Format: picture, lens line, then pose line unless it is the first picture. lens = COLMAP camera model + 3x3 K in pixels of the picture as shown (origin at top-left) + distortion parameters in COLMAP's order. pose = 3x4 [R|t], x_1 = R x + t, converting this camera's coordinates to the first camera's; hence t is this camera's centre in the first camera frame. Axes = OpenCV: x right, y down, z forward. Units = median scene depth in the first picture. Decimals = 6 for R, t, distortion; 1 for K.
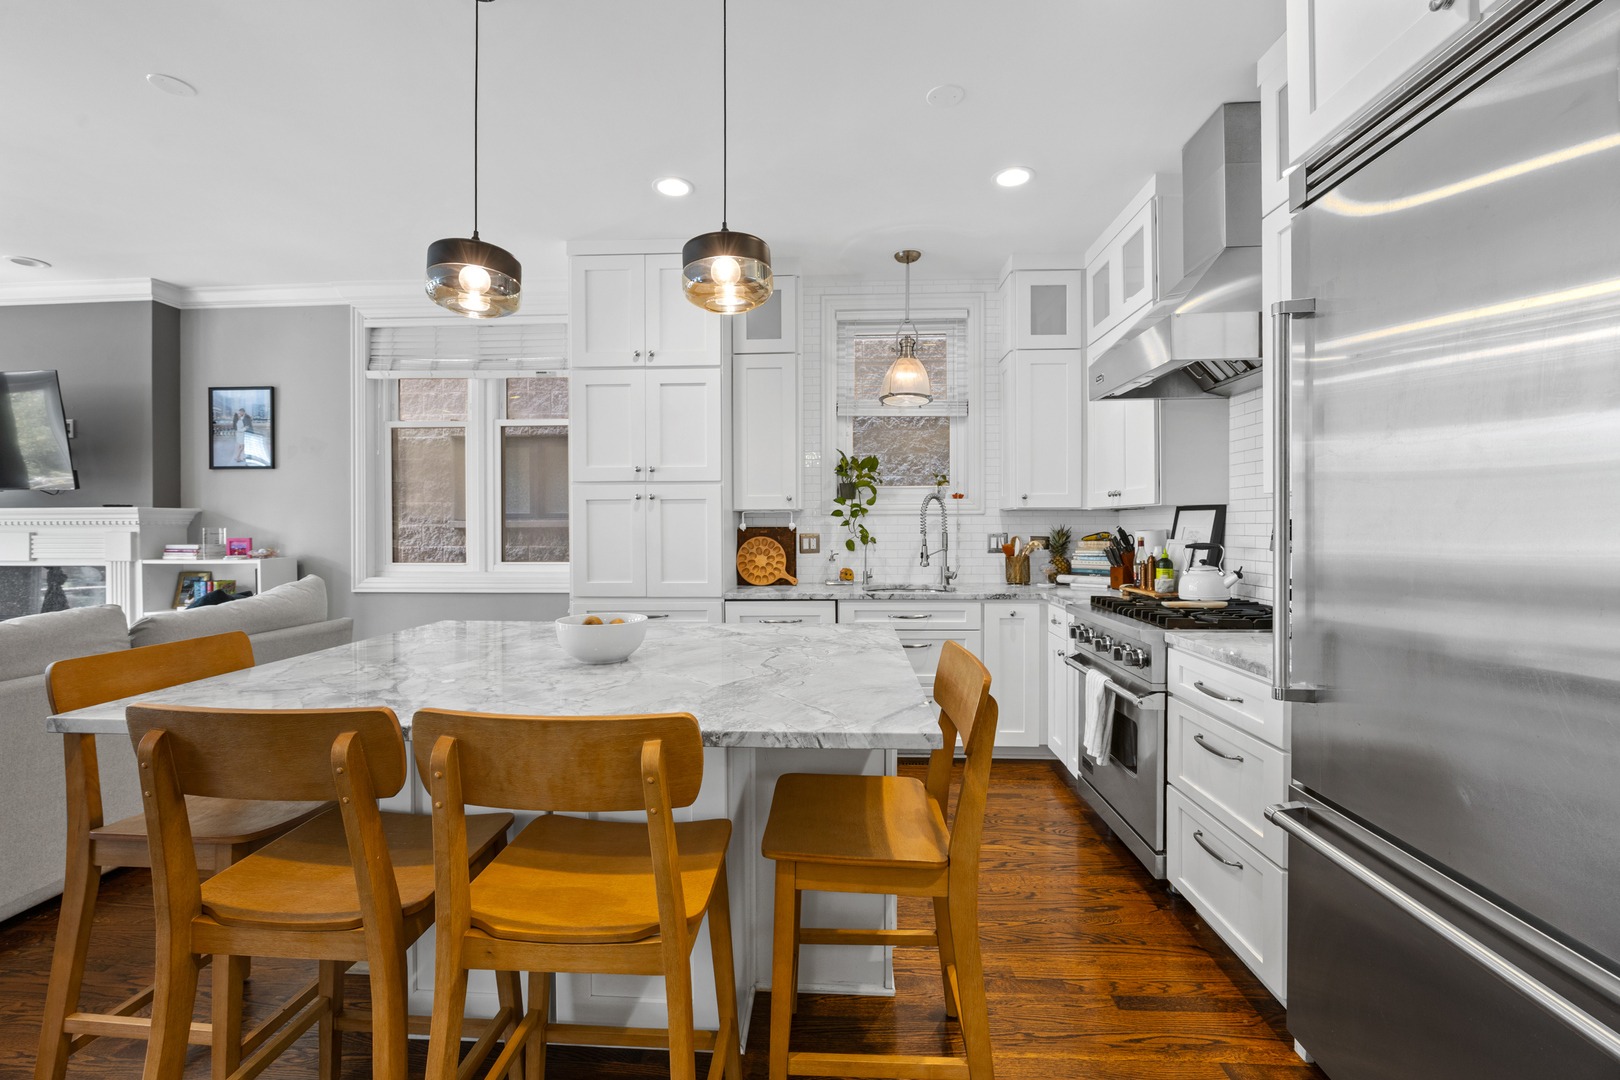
lens RADIAL K [[687.1, 0, 806.0], [0, 687.1, 531.3], [0, 0, 1]] dist [-0.009298, 0.000540]
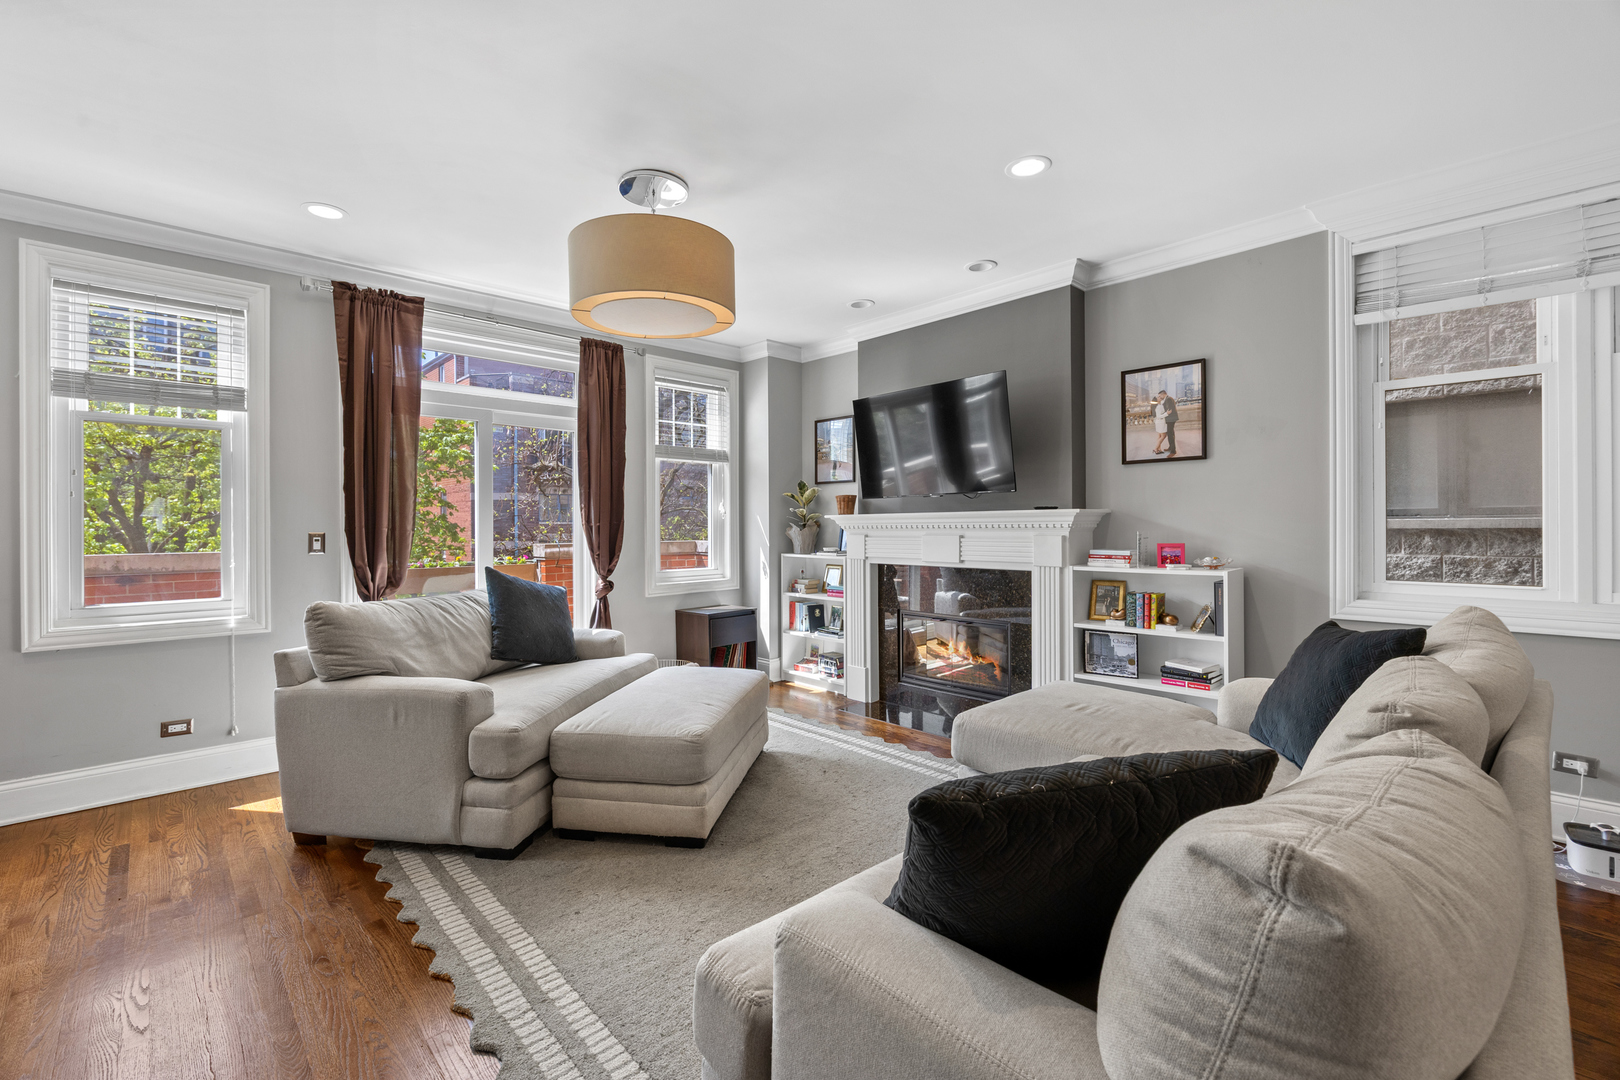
lens RADIAL K [[687.1, 0, 807.8], [0, 687.1, 529.4], [0, 0, 1]] dist [-0.009298, 0.000540]
pose [[0.732024, -0.000518, -0.681279, -0.569452], [0.001039, 0.999999, 0.000356, -0.007756], [0.681278, -0.000968, 0.732024, 0.073333]]
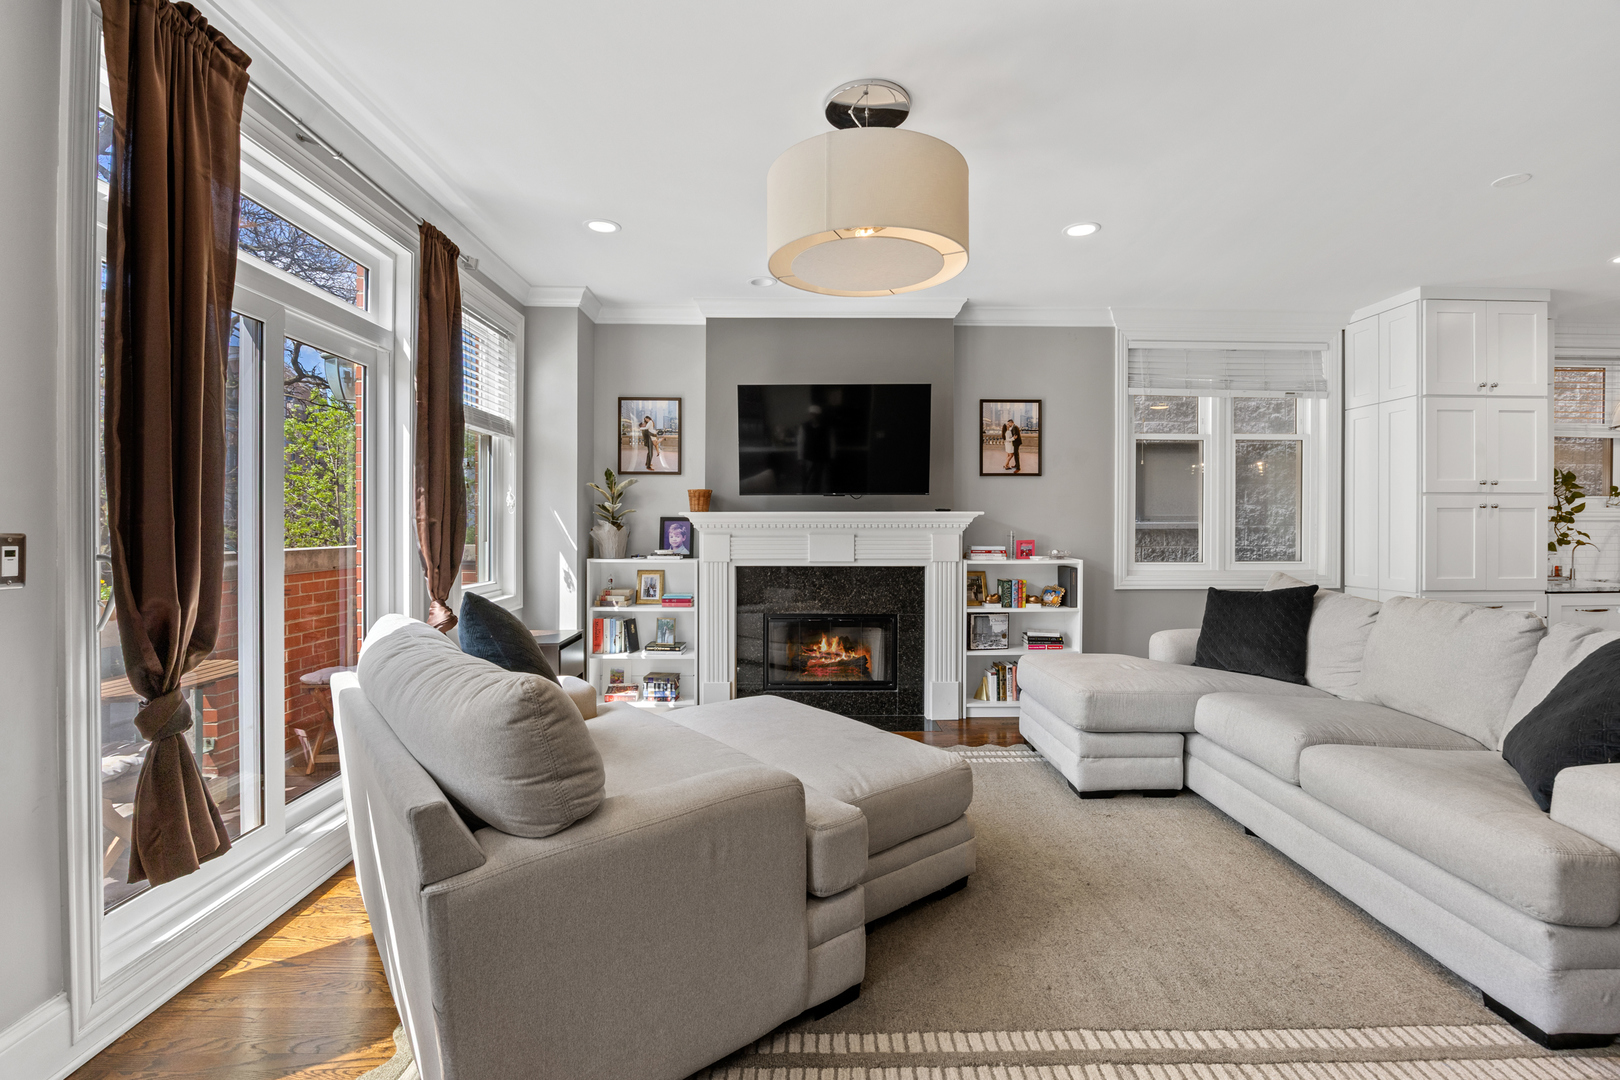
lens RADIAL K [[712.8, 0, 812.3], [0, 712.8, 530.4], [0, 0, 1]] dist [-0.012504, -0.000211]
pose [[0.996960, 0.001098, 0.077902, -1.230597], [-0.001300, 0.999996, 0.002540, -0.007460], [-0.077899, -0.002634, 0.996958, -0.099171]]
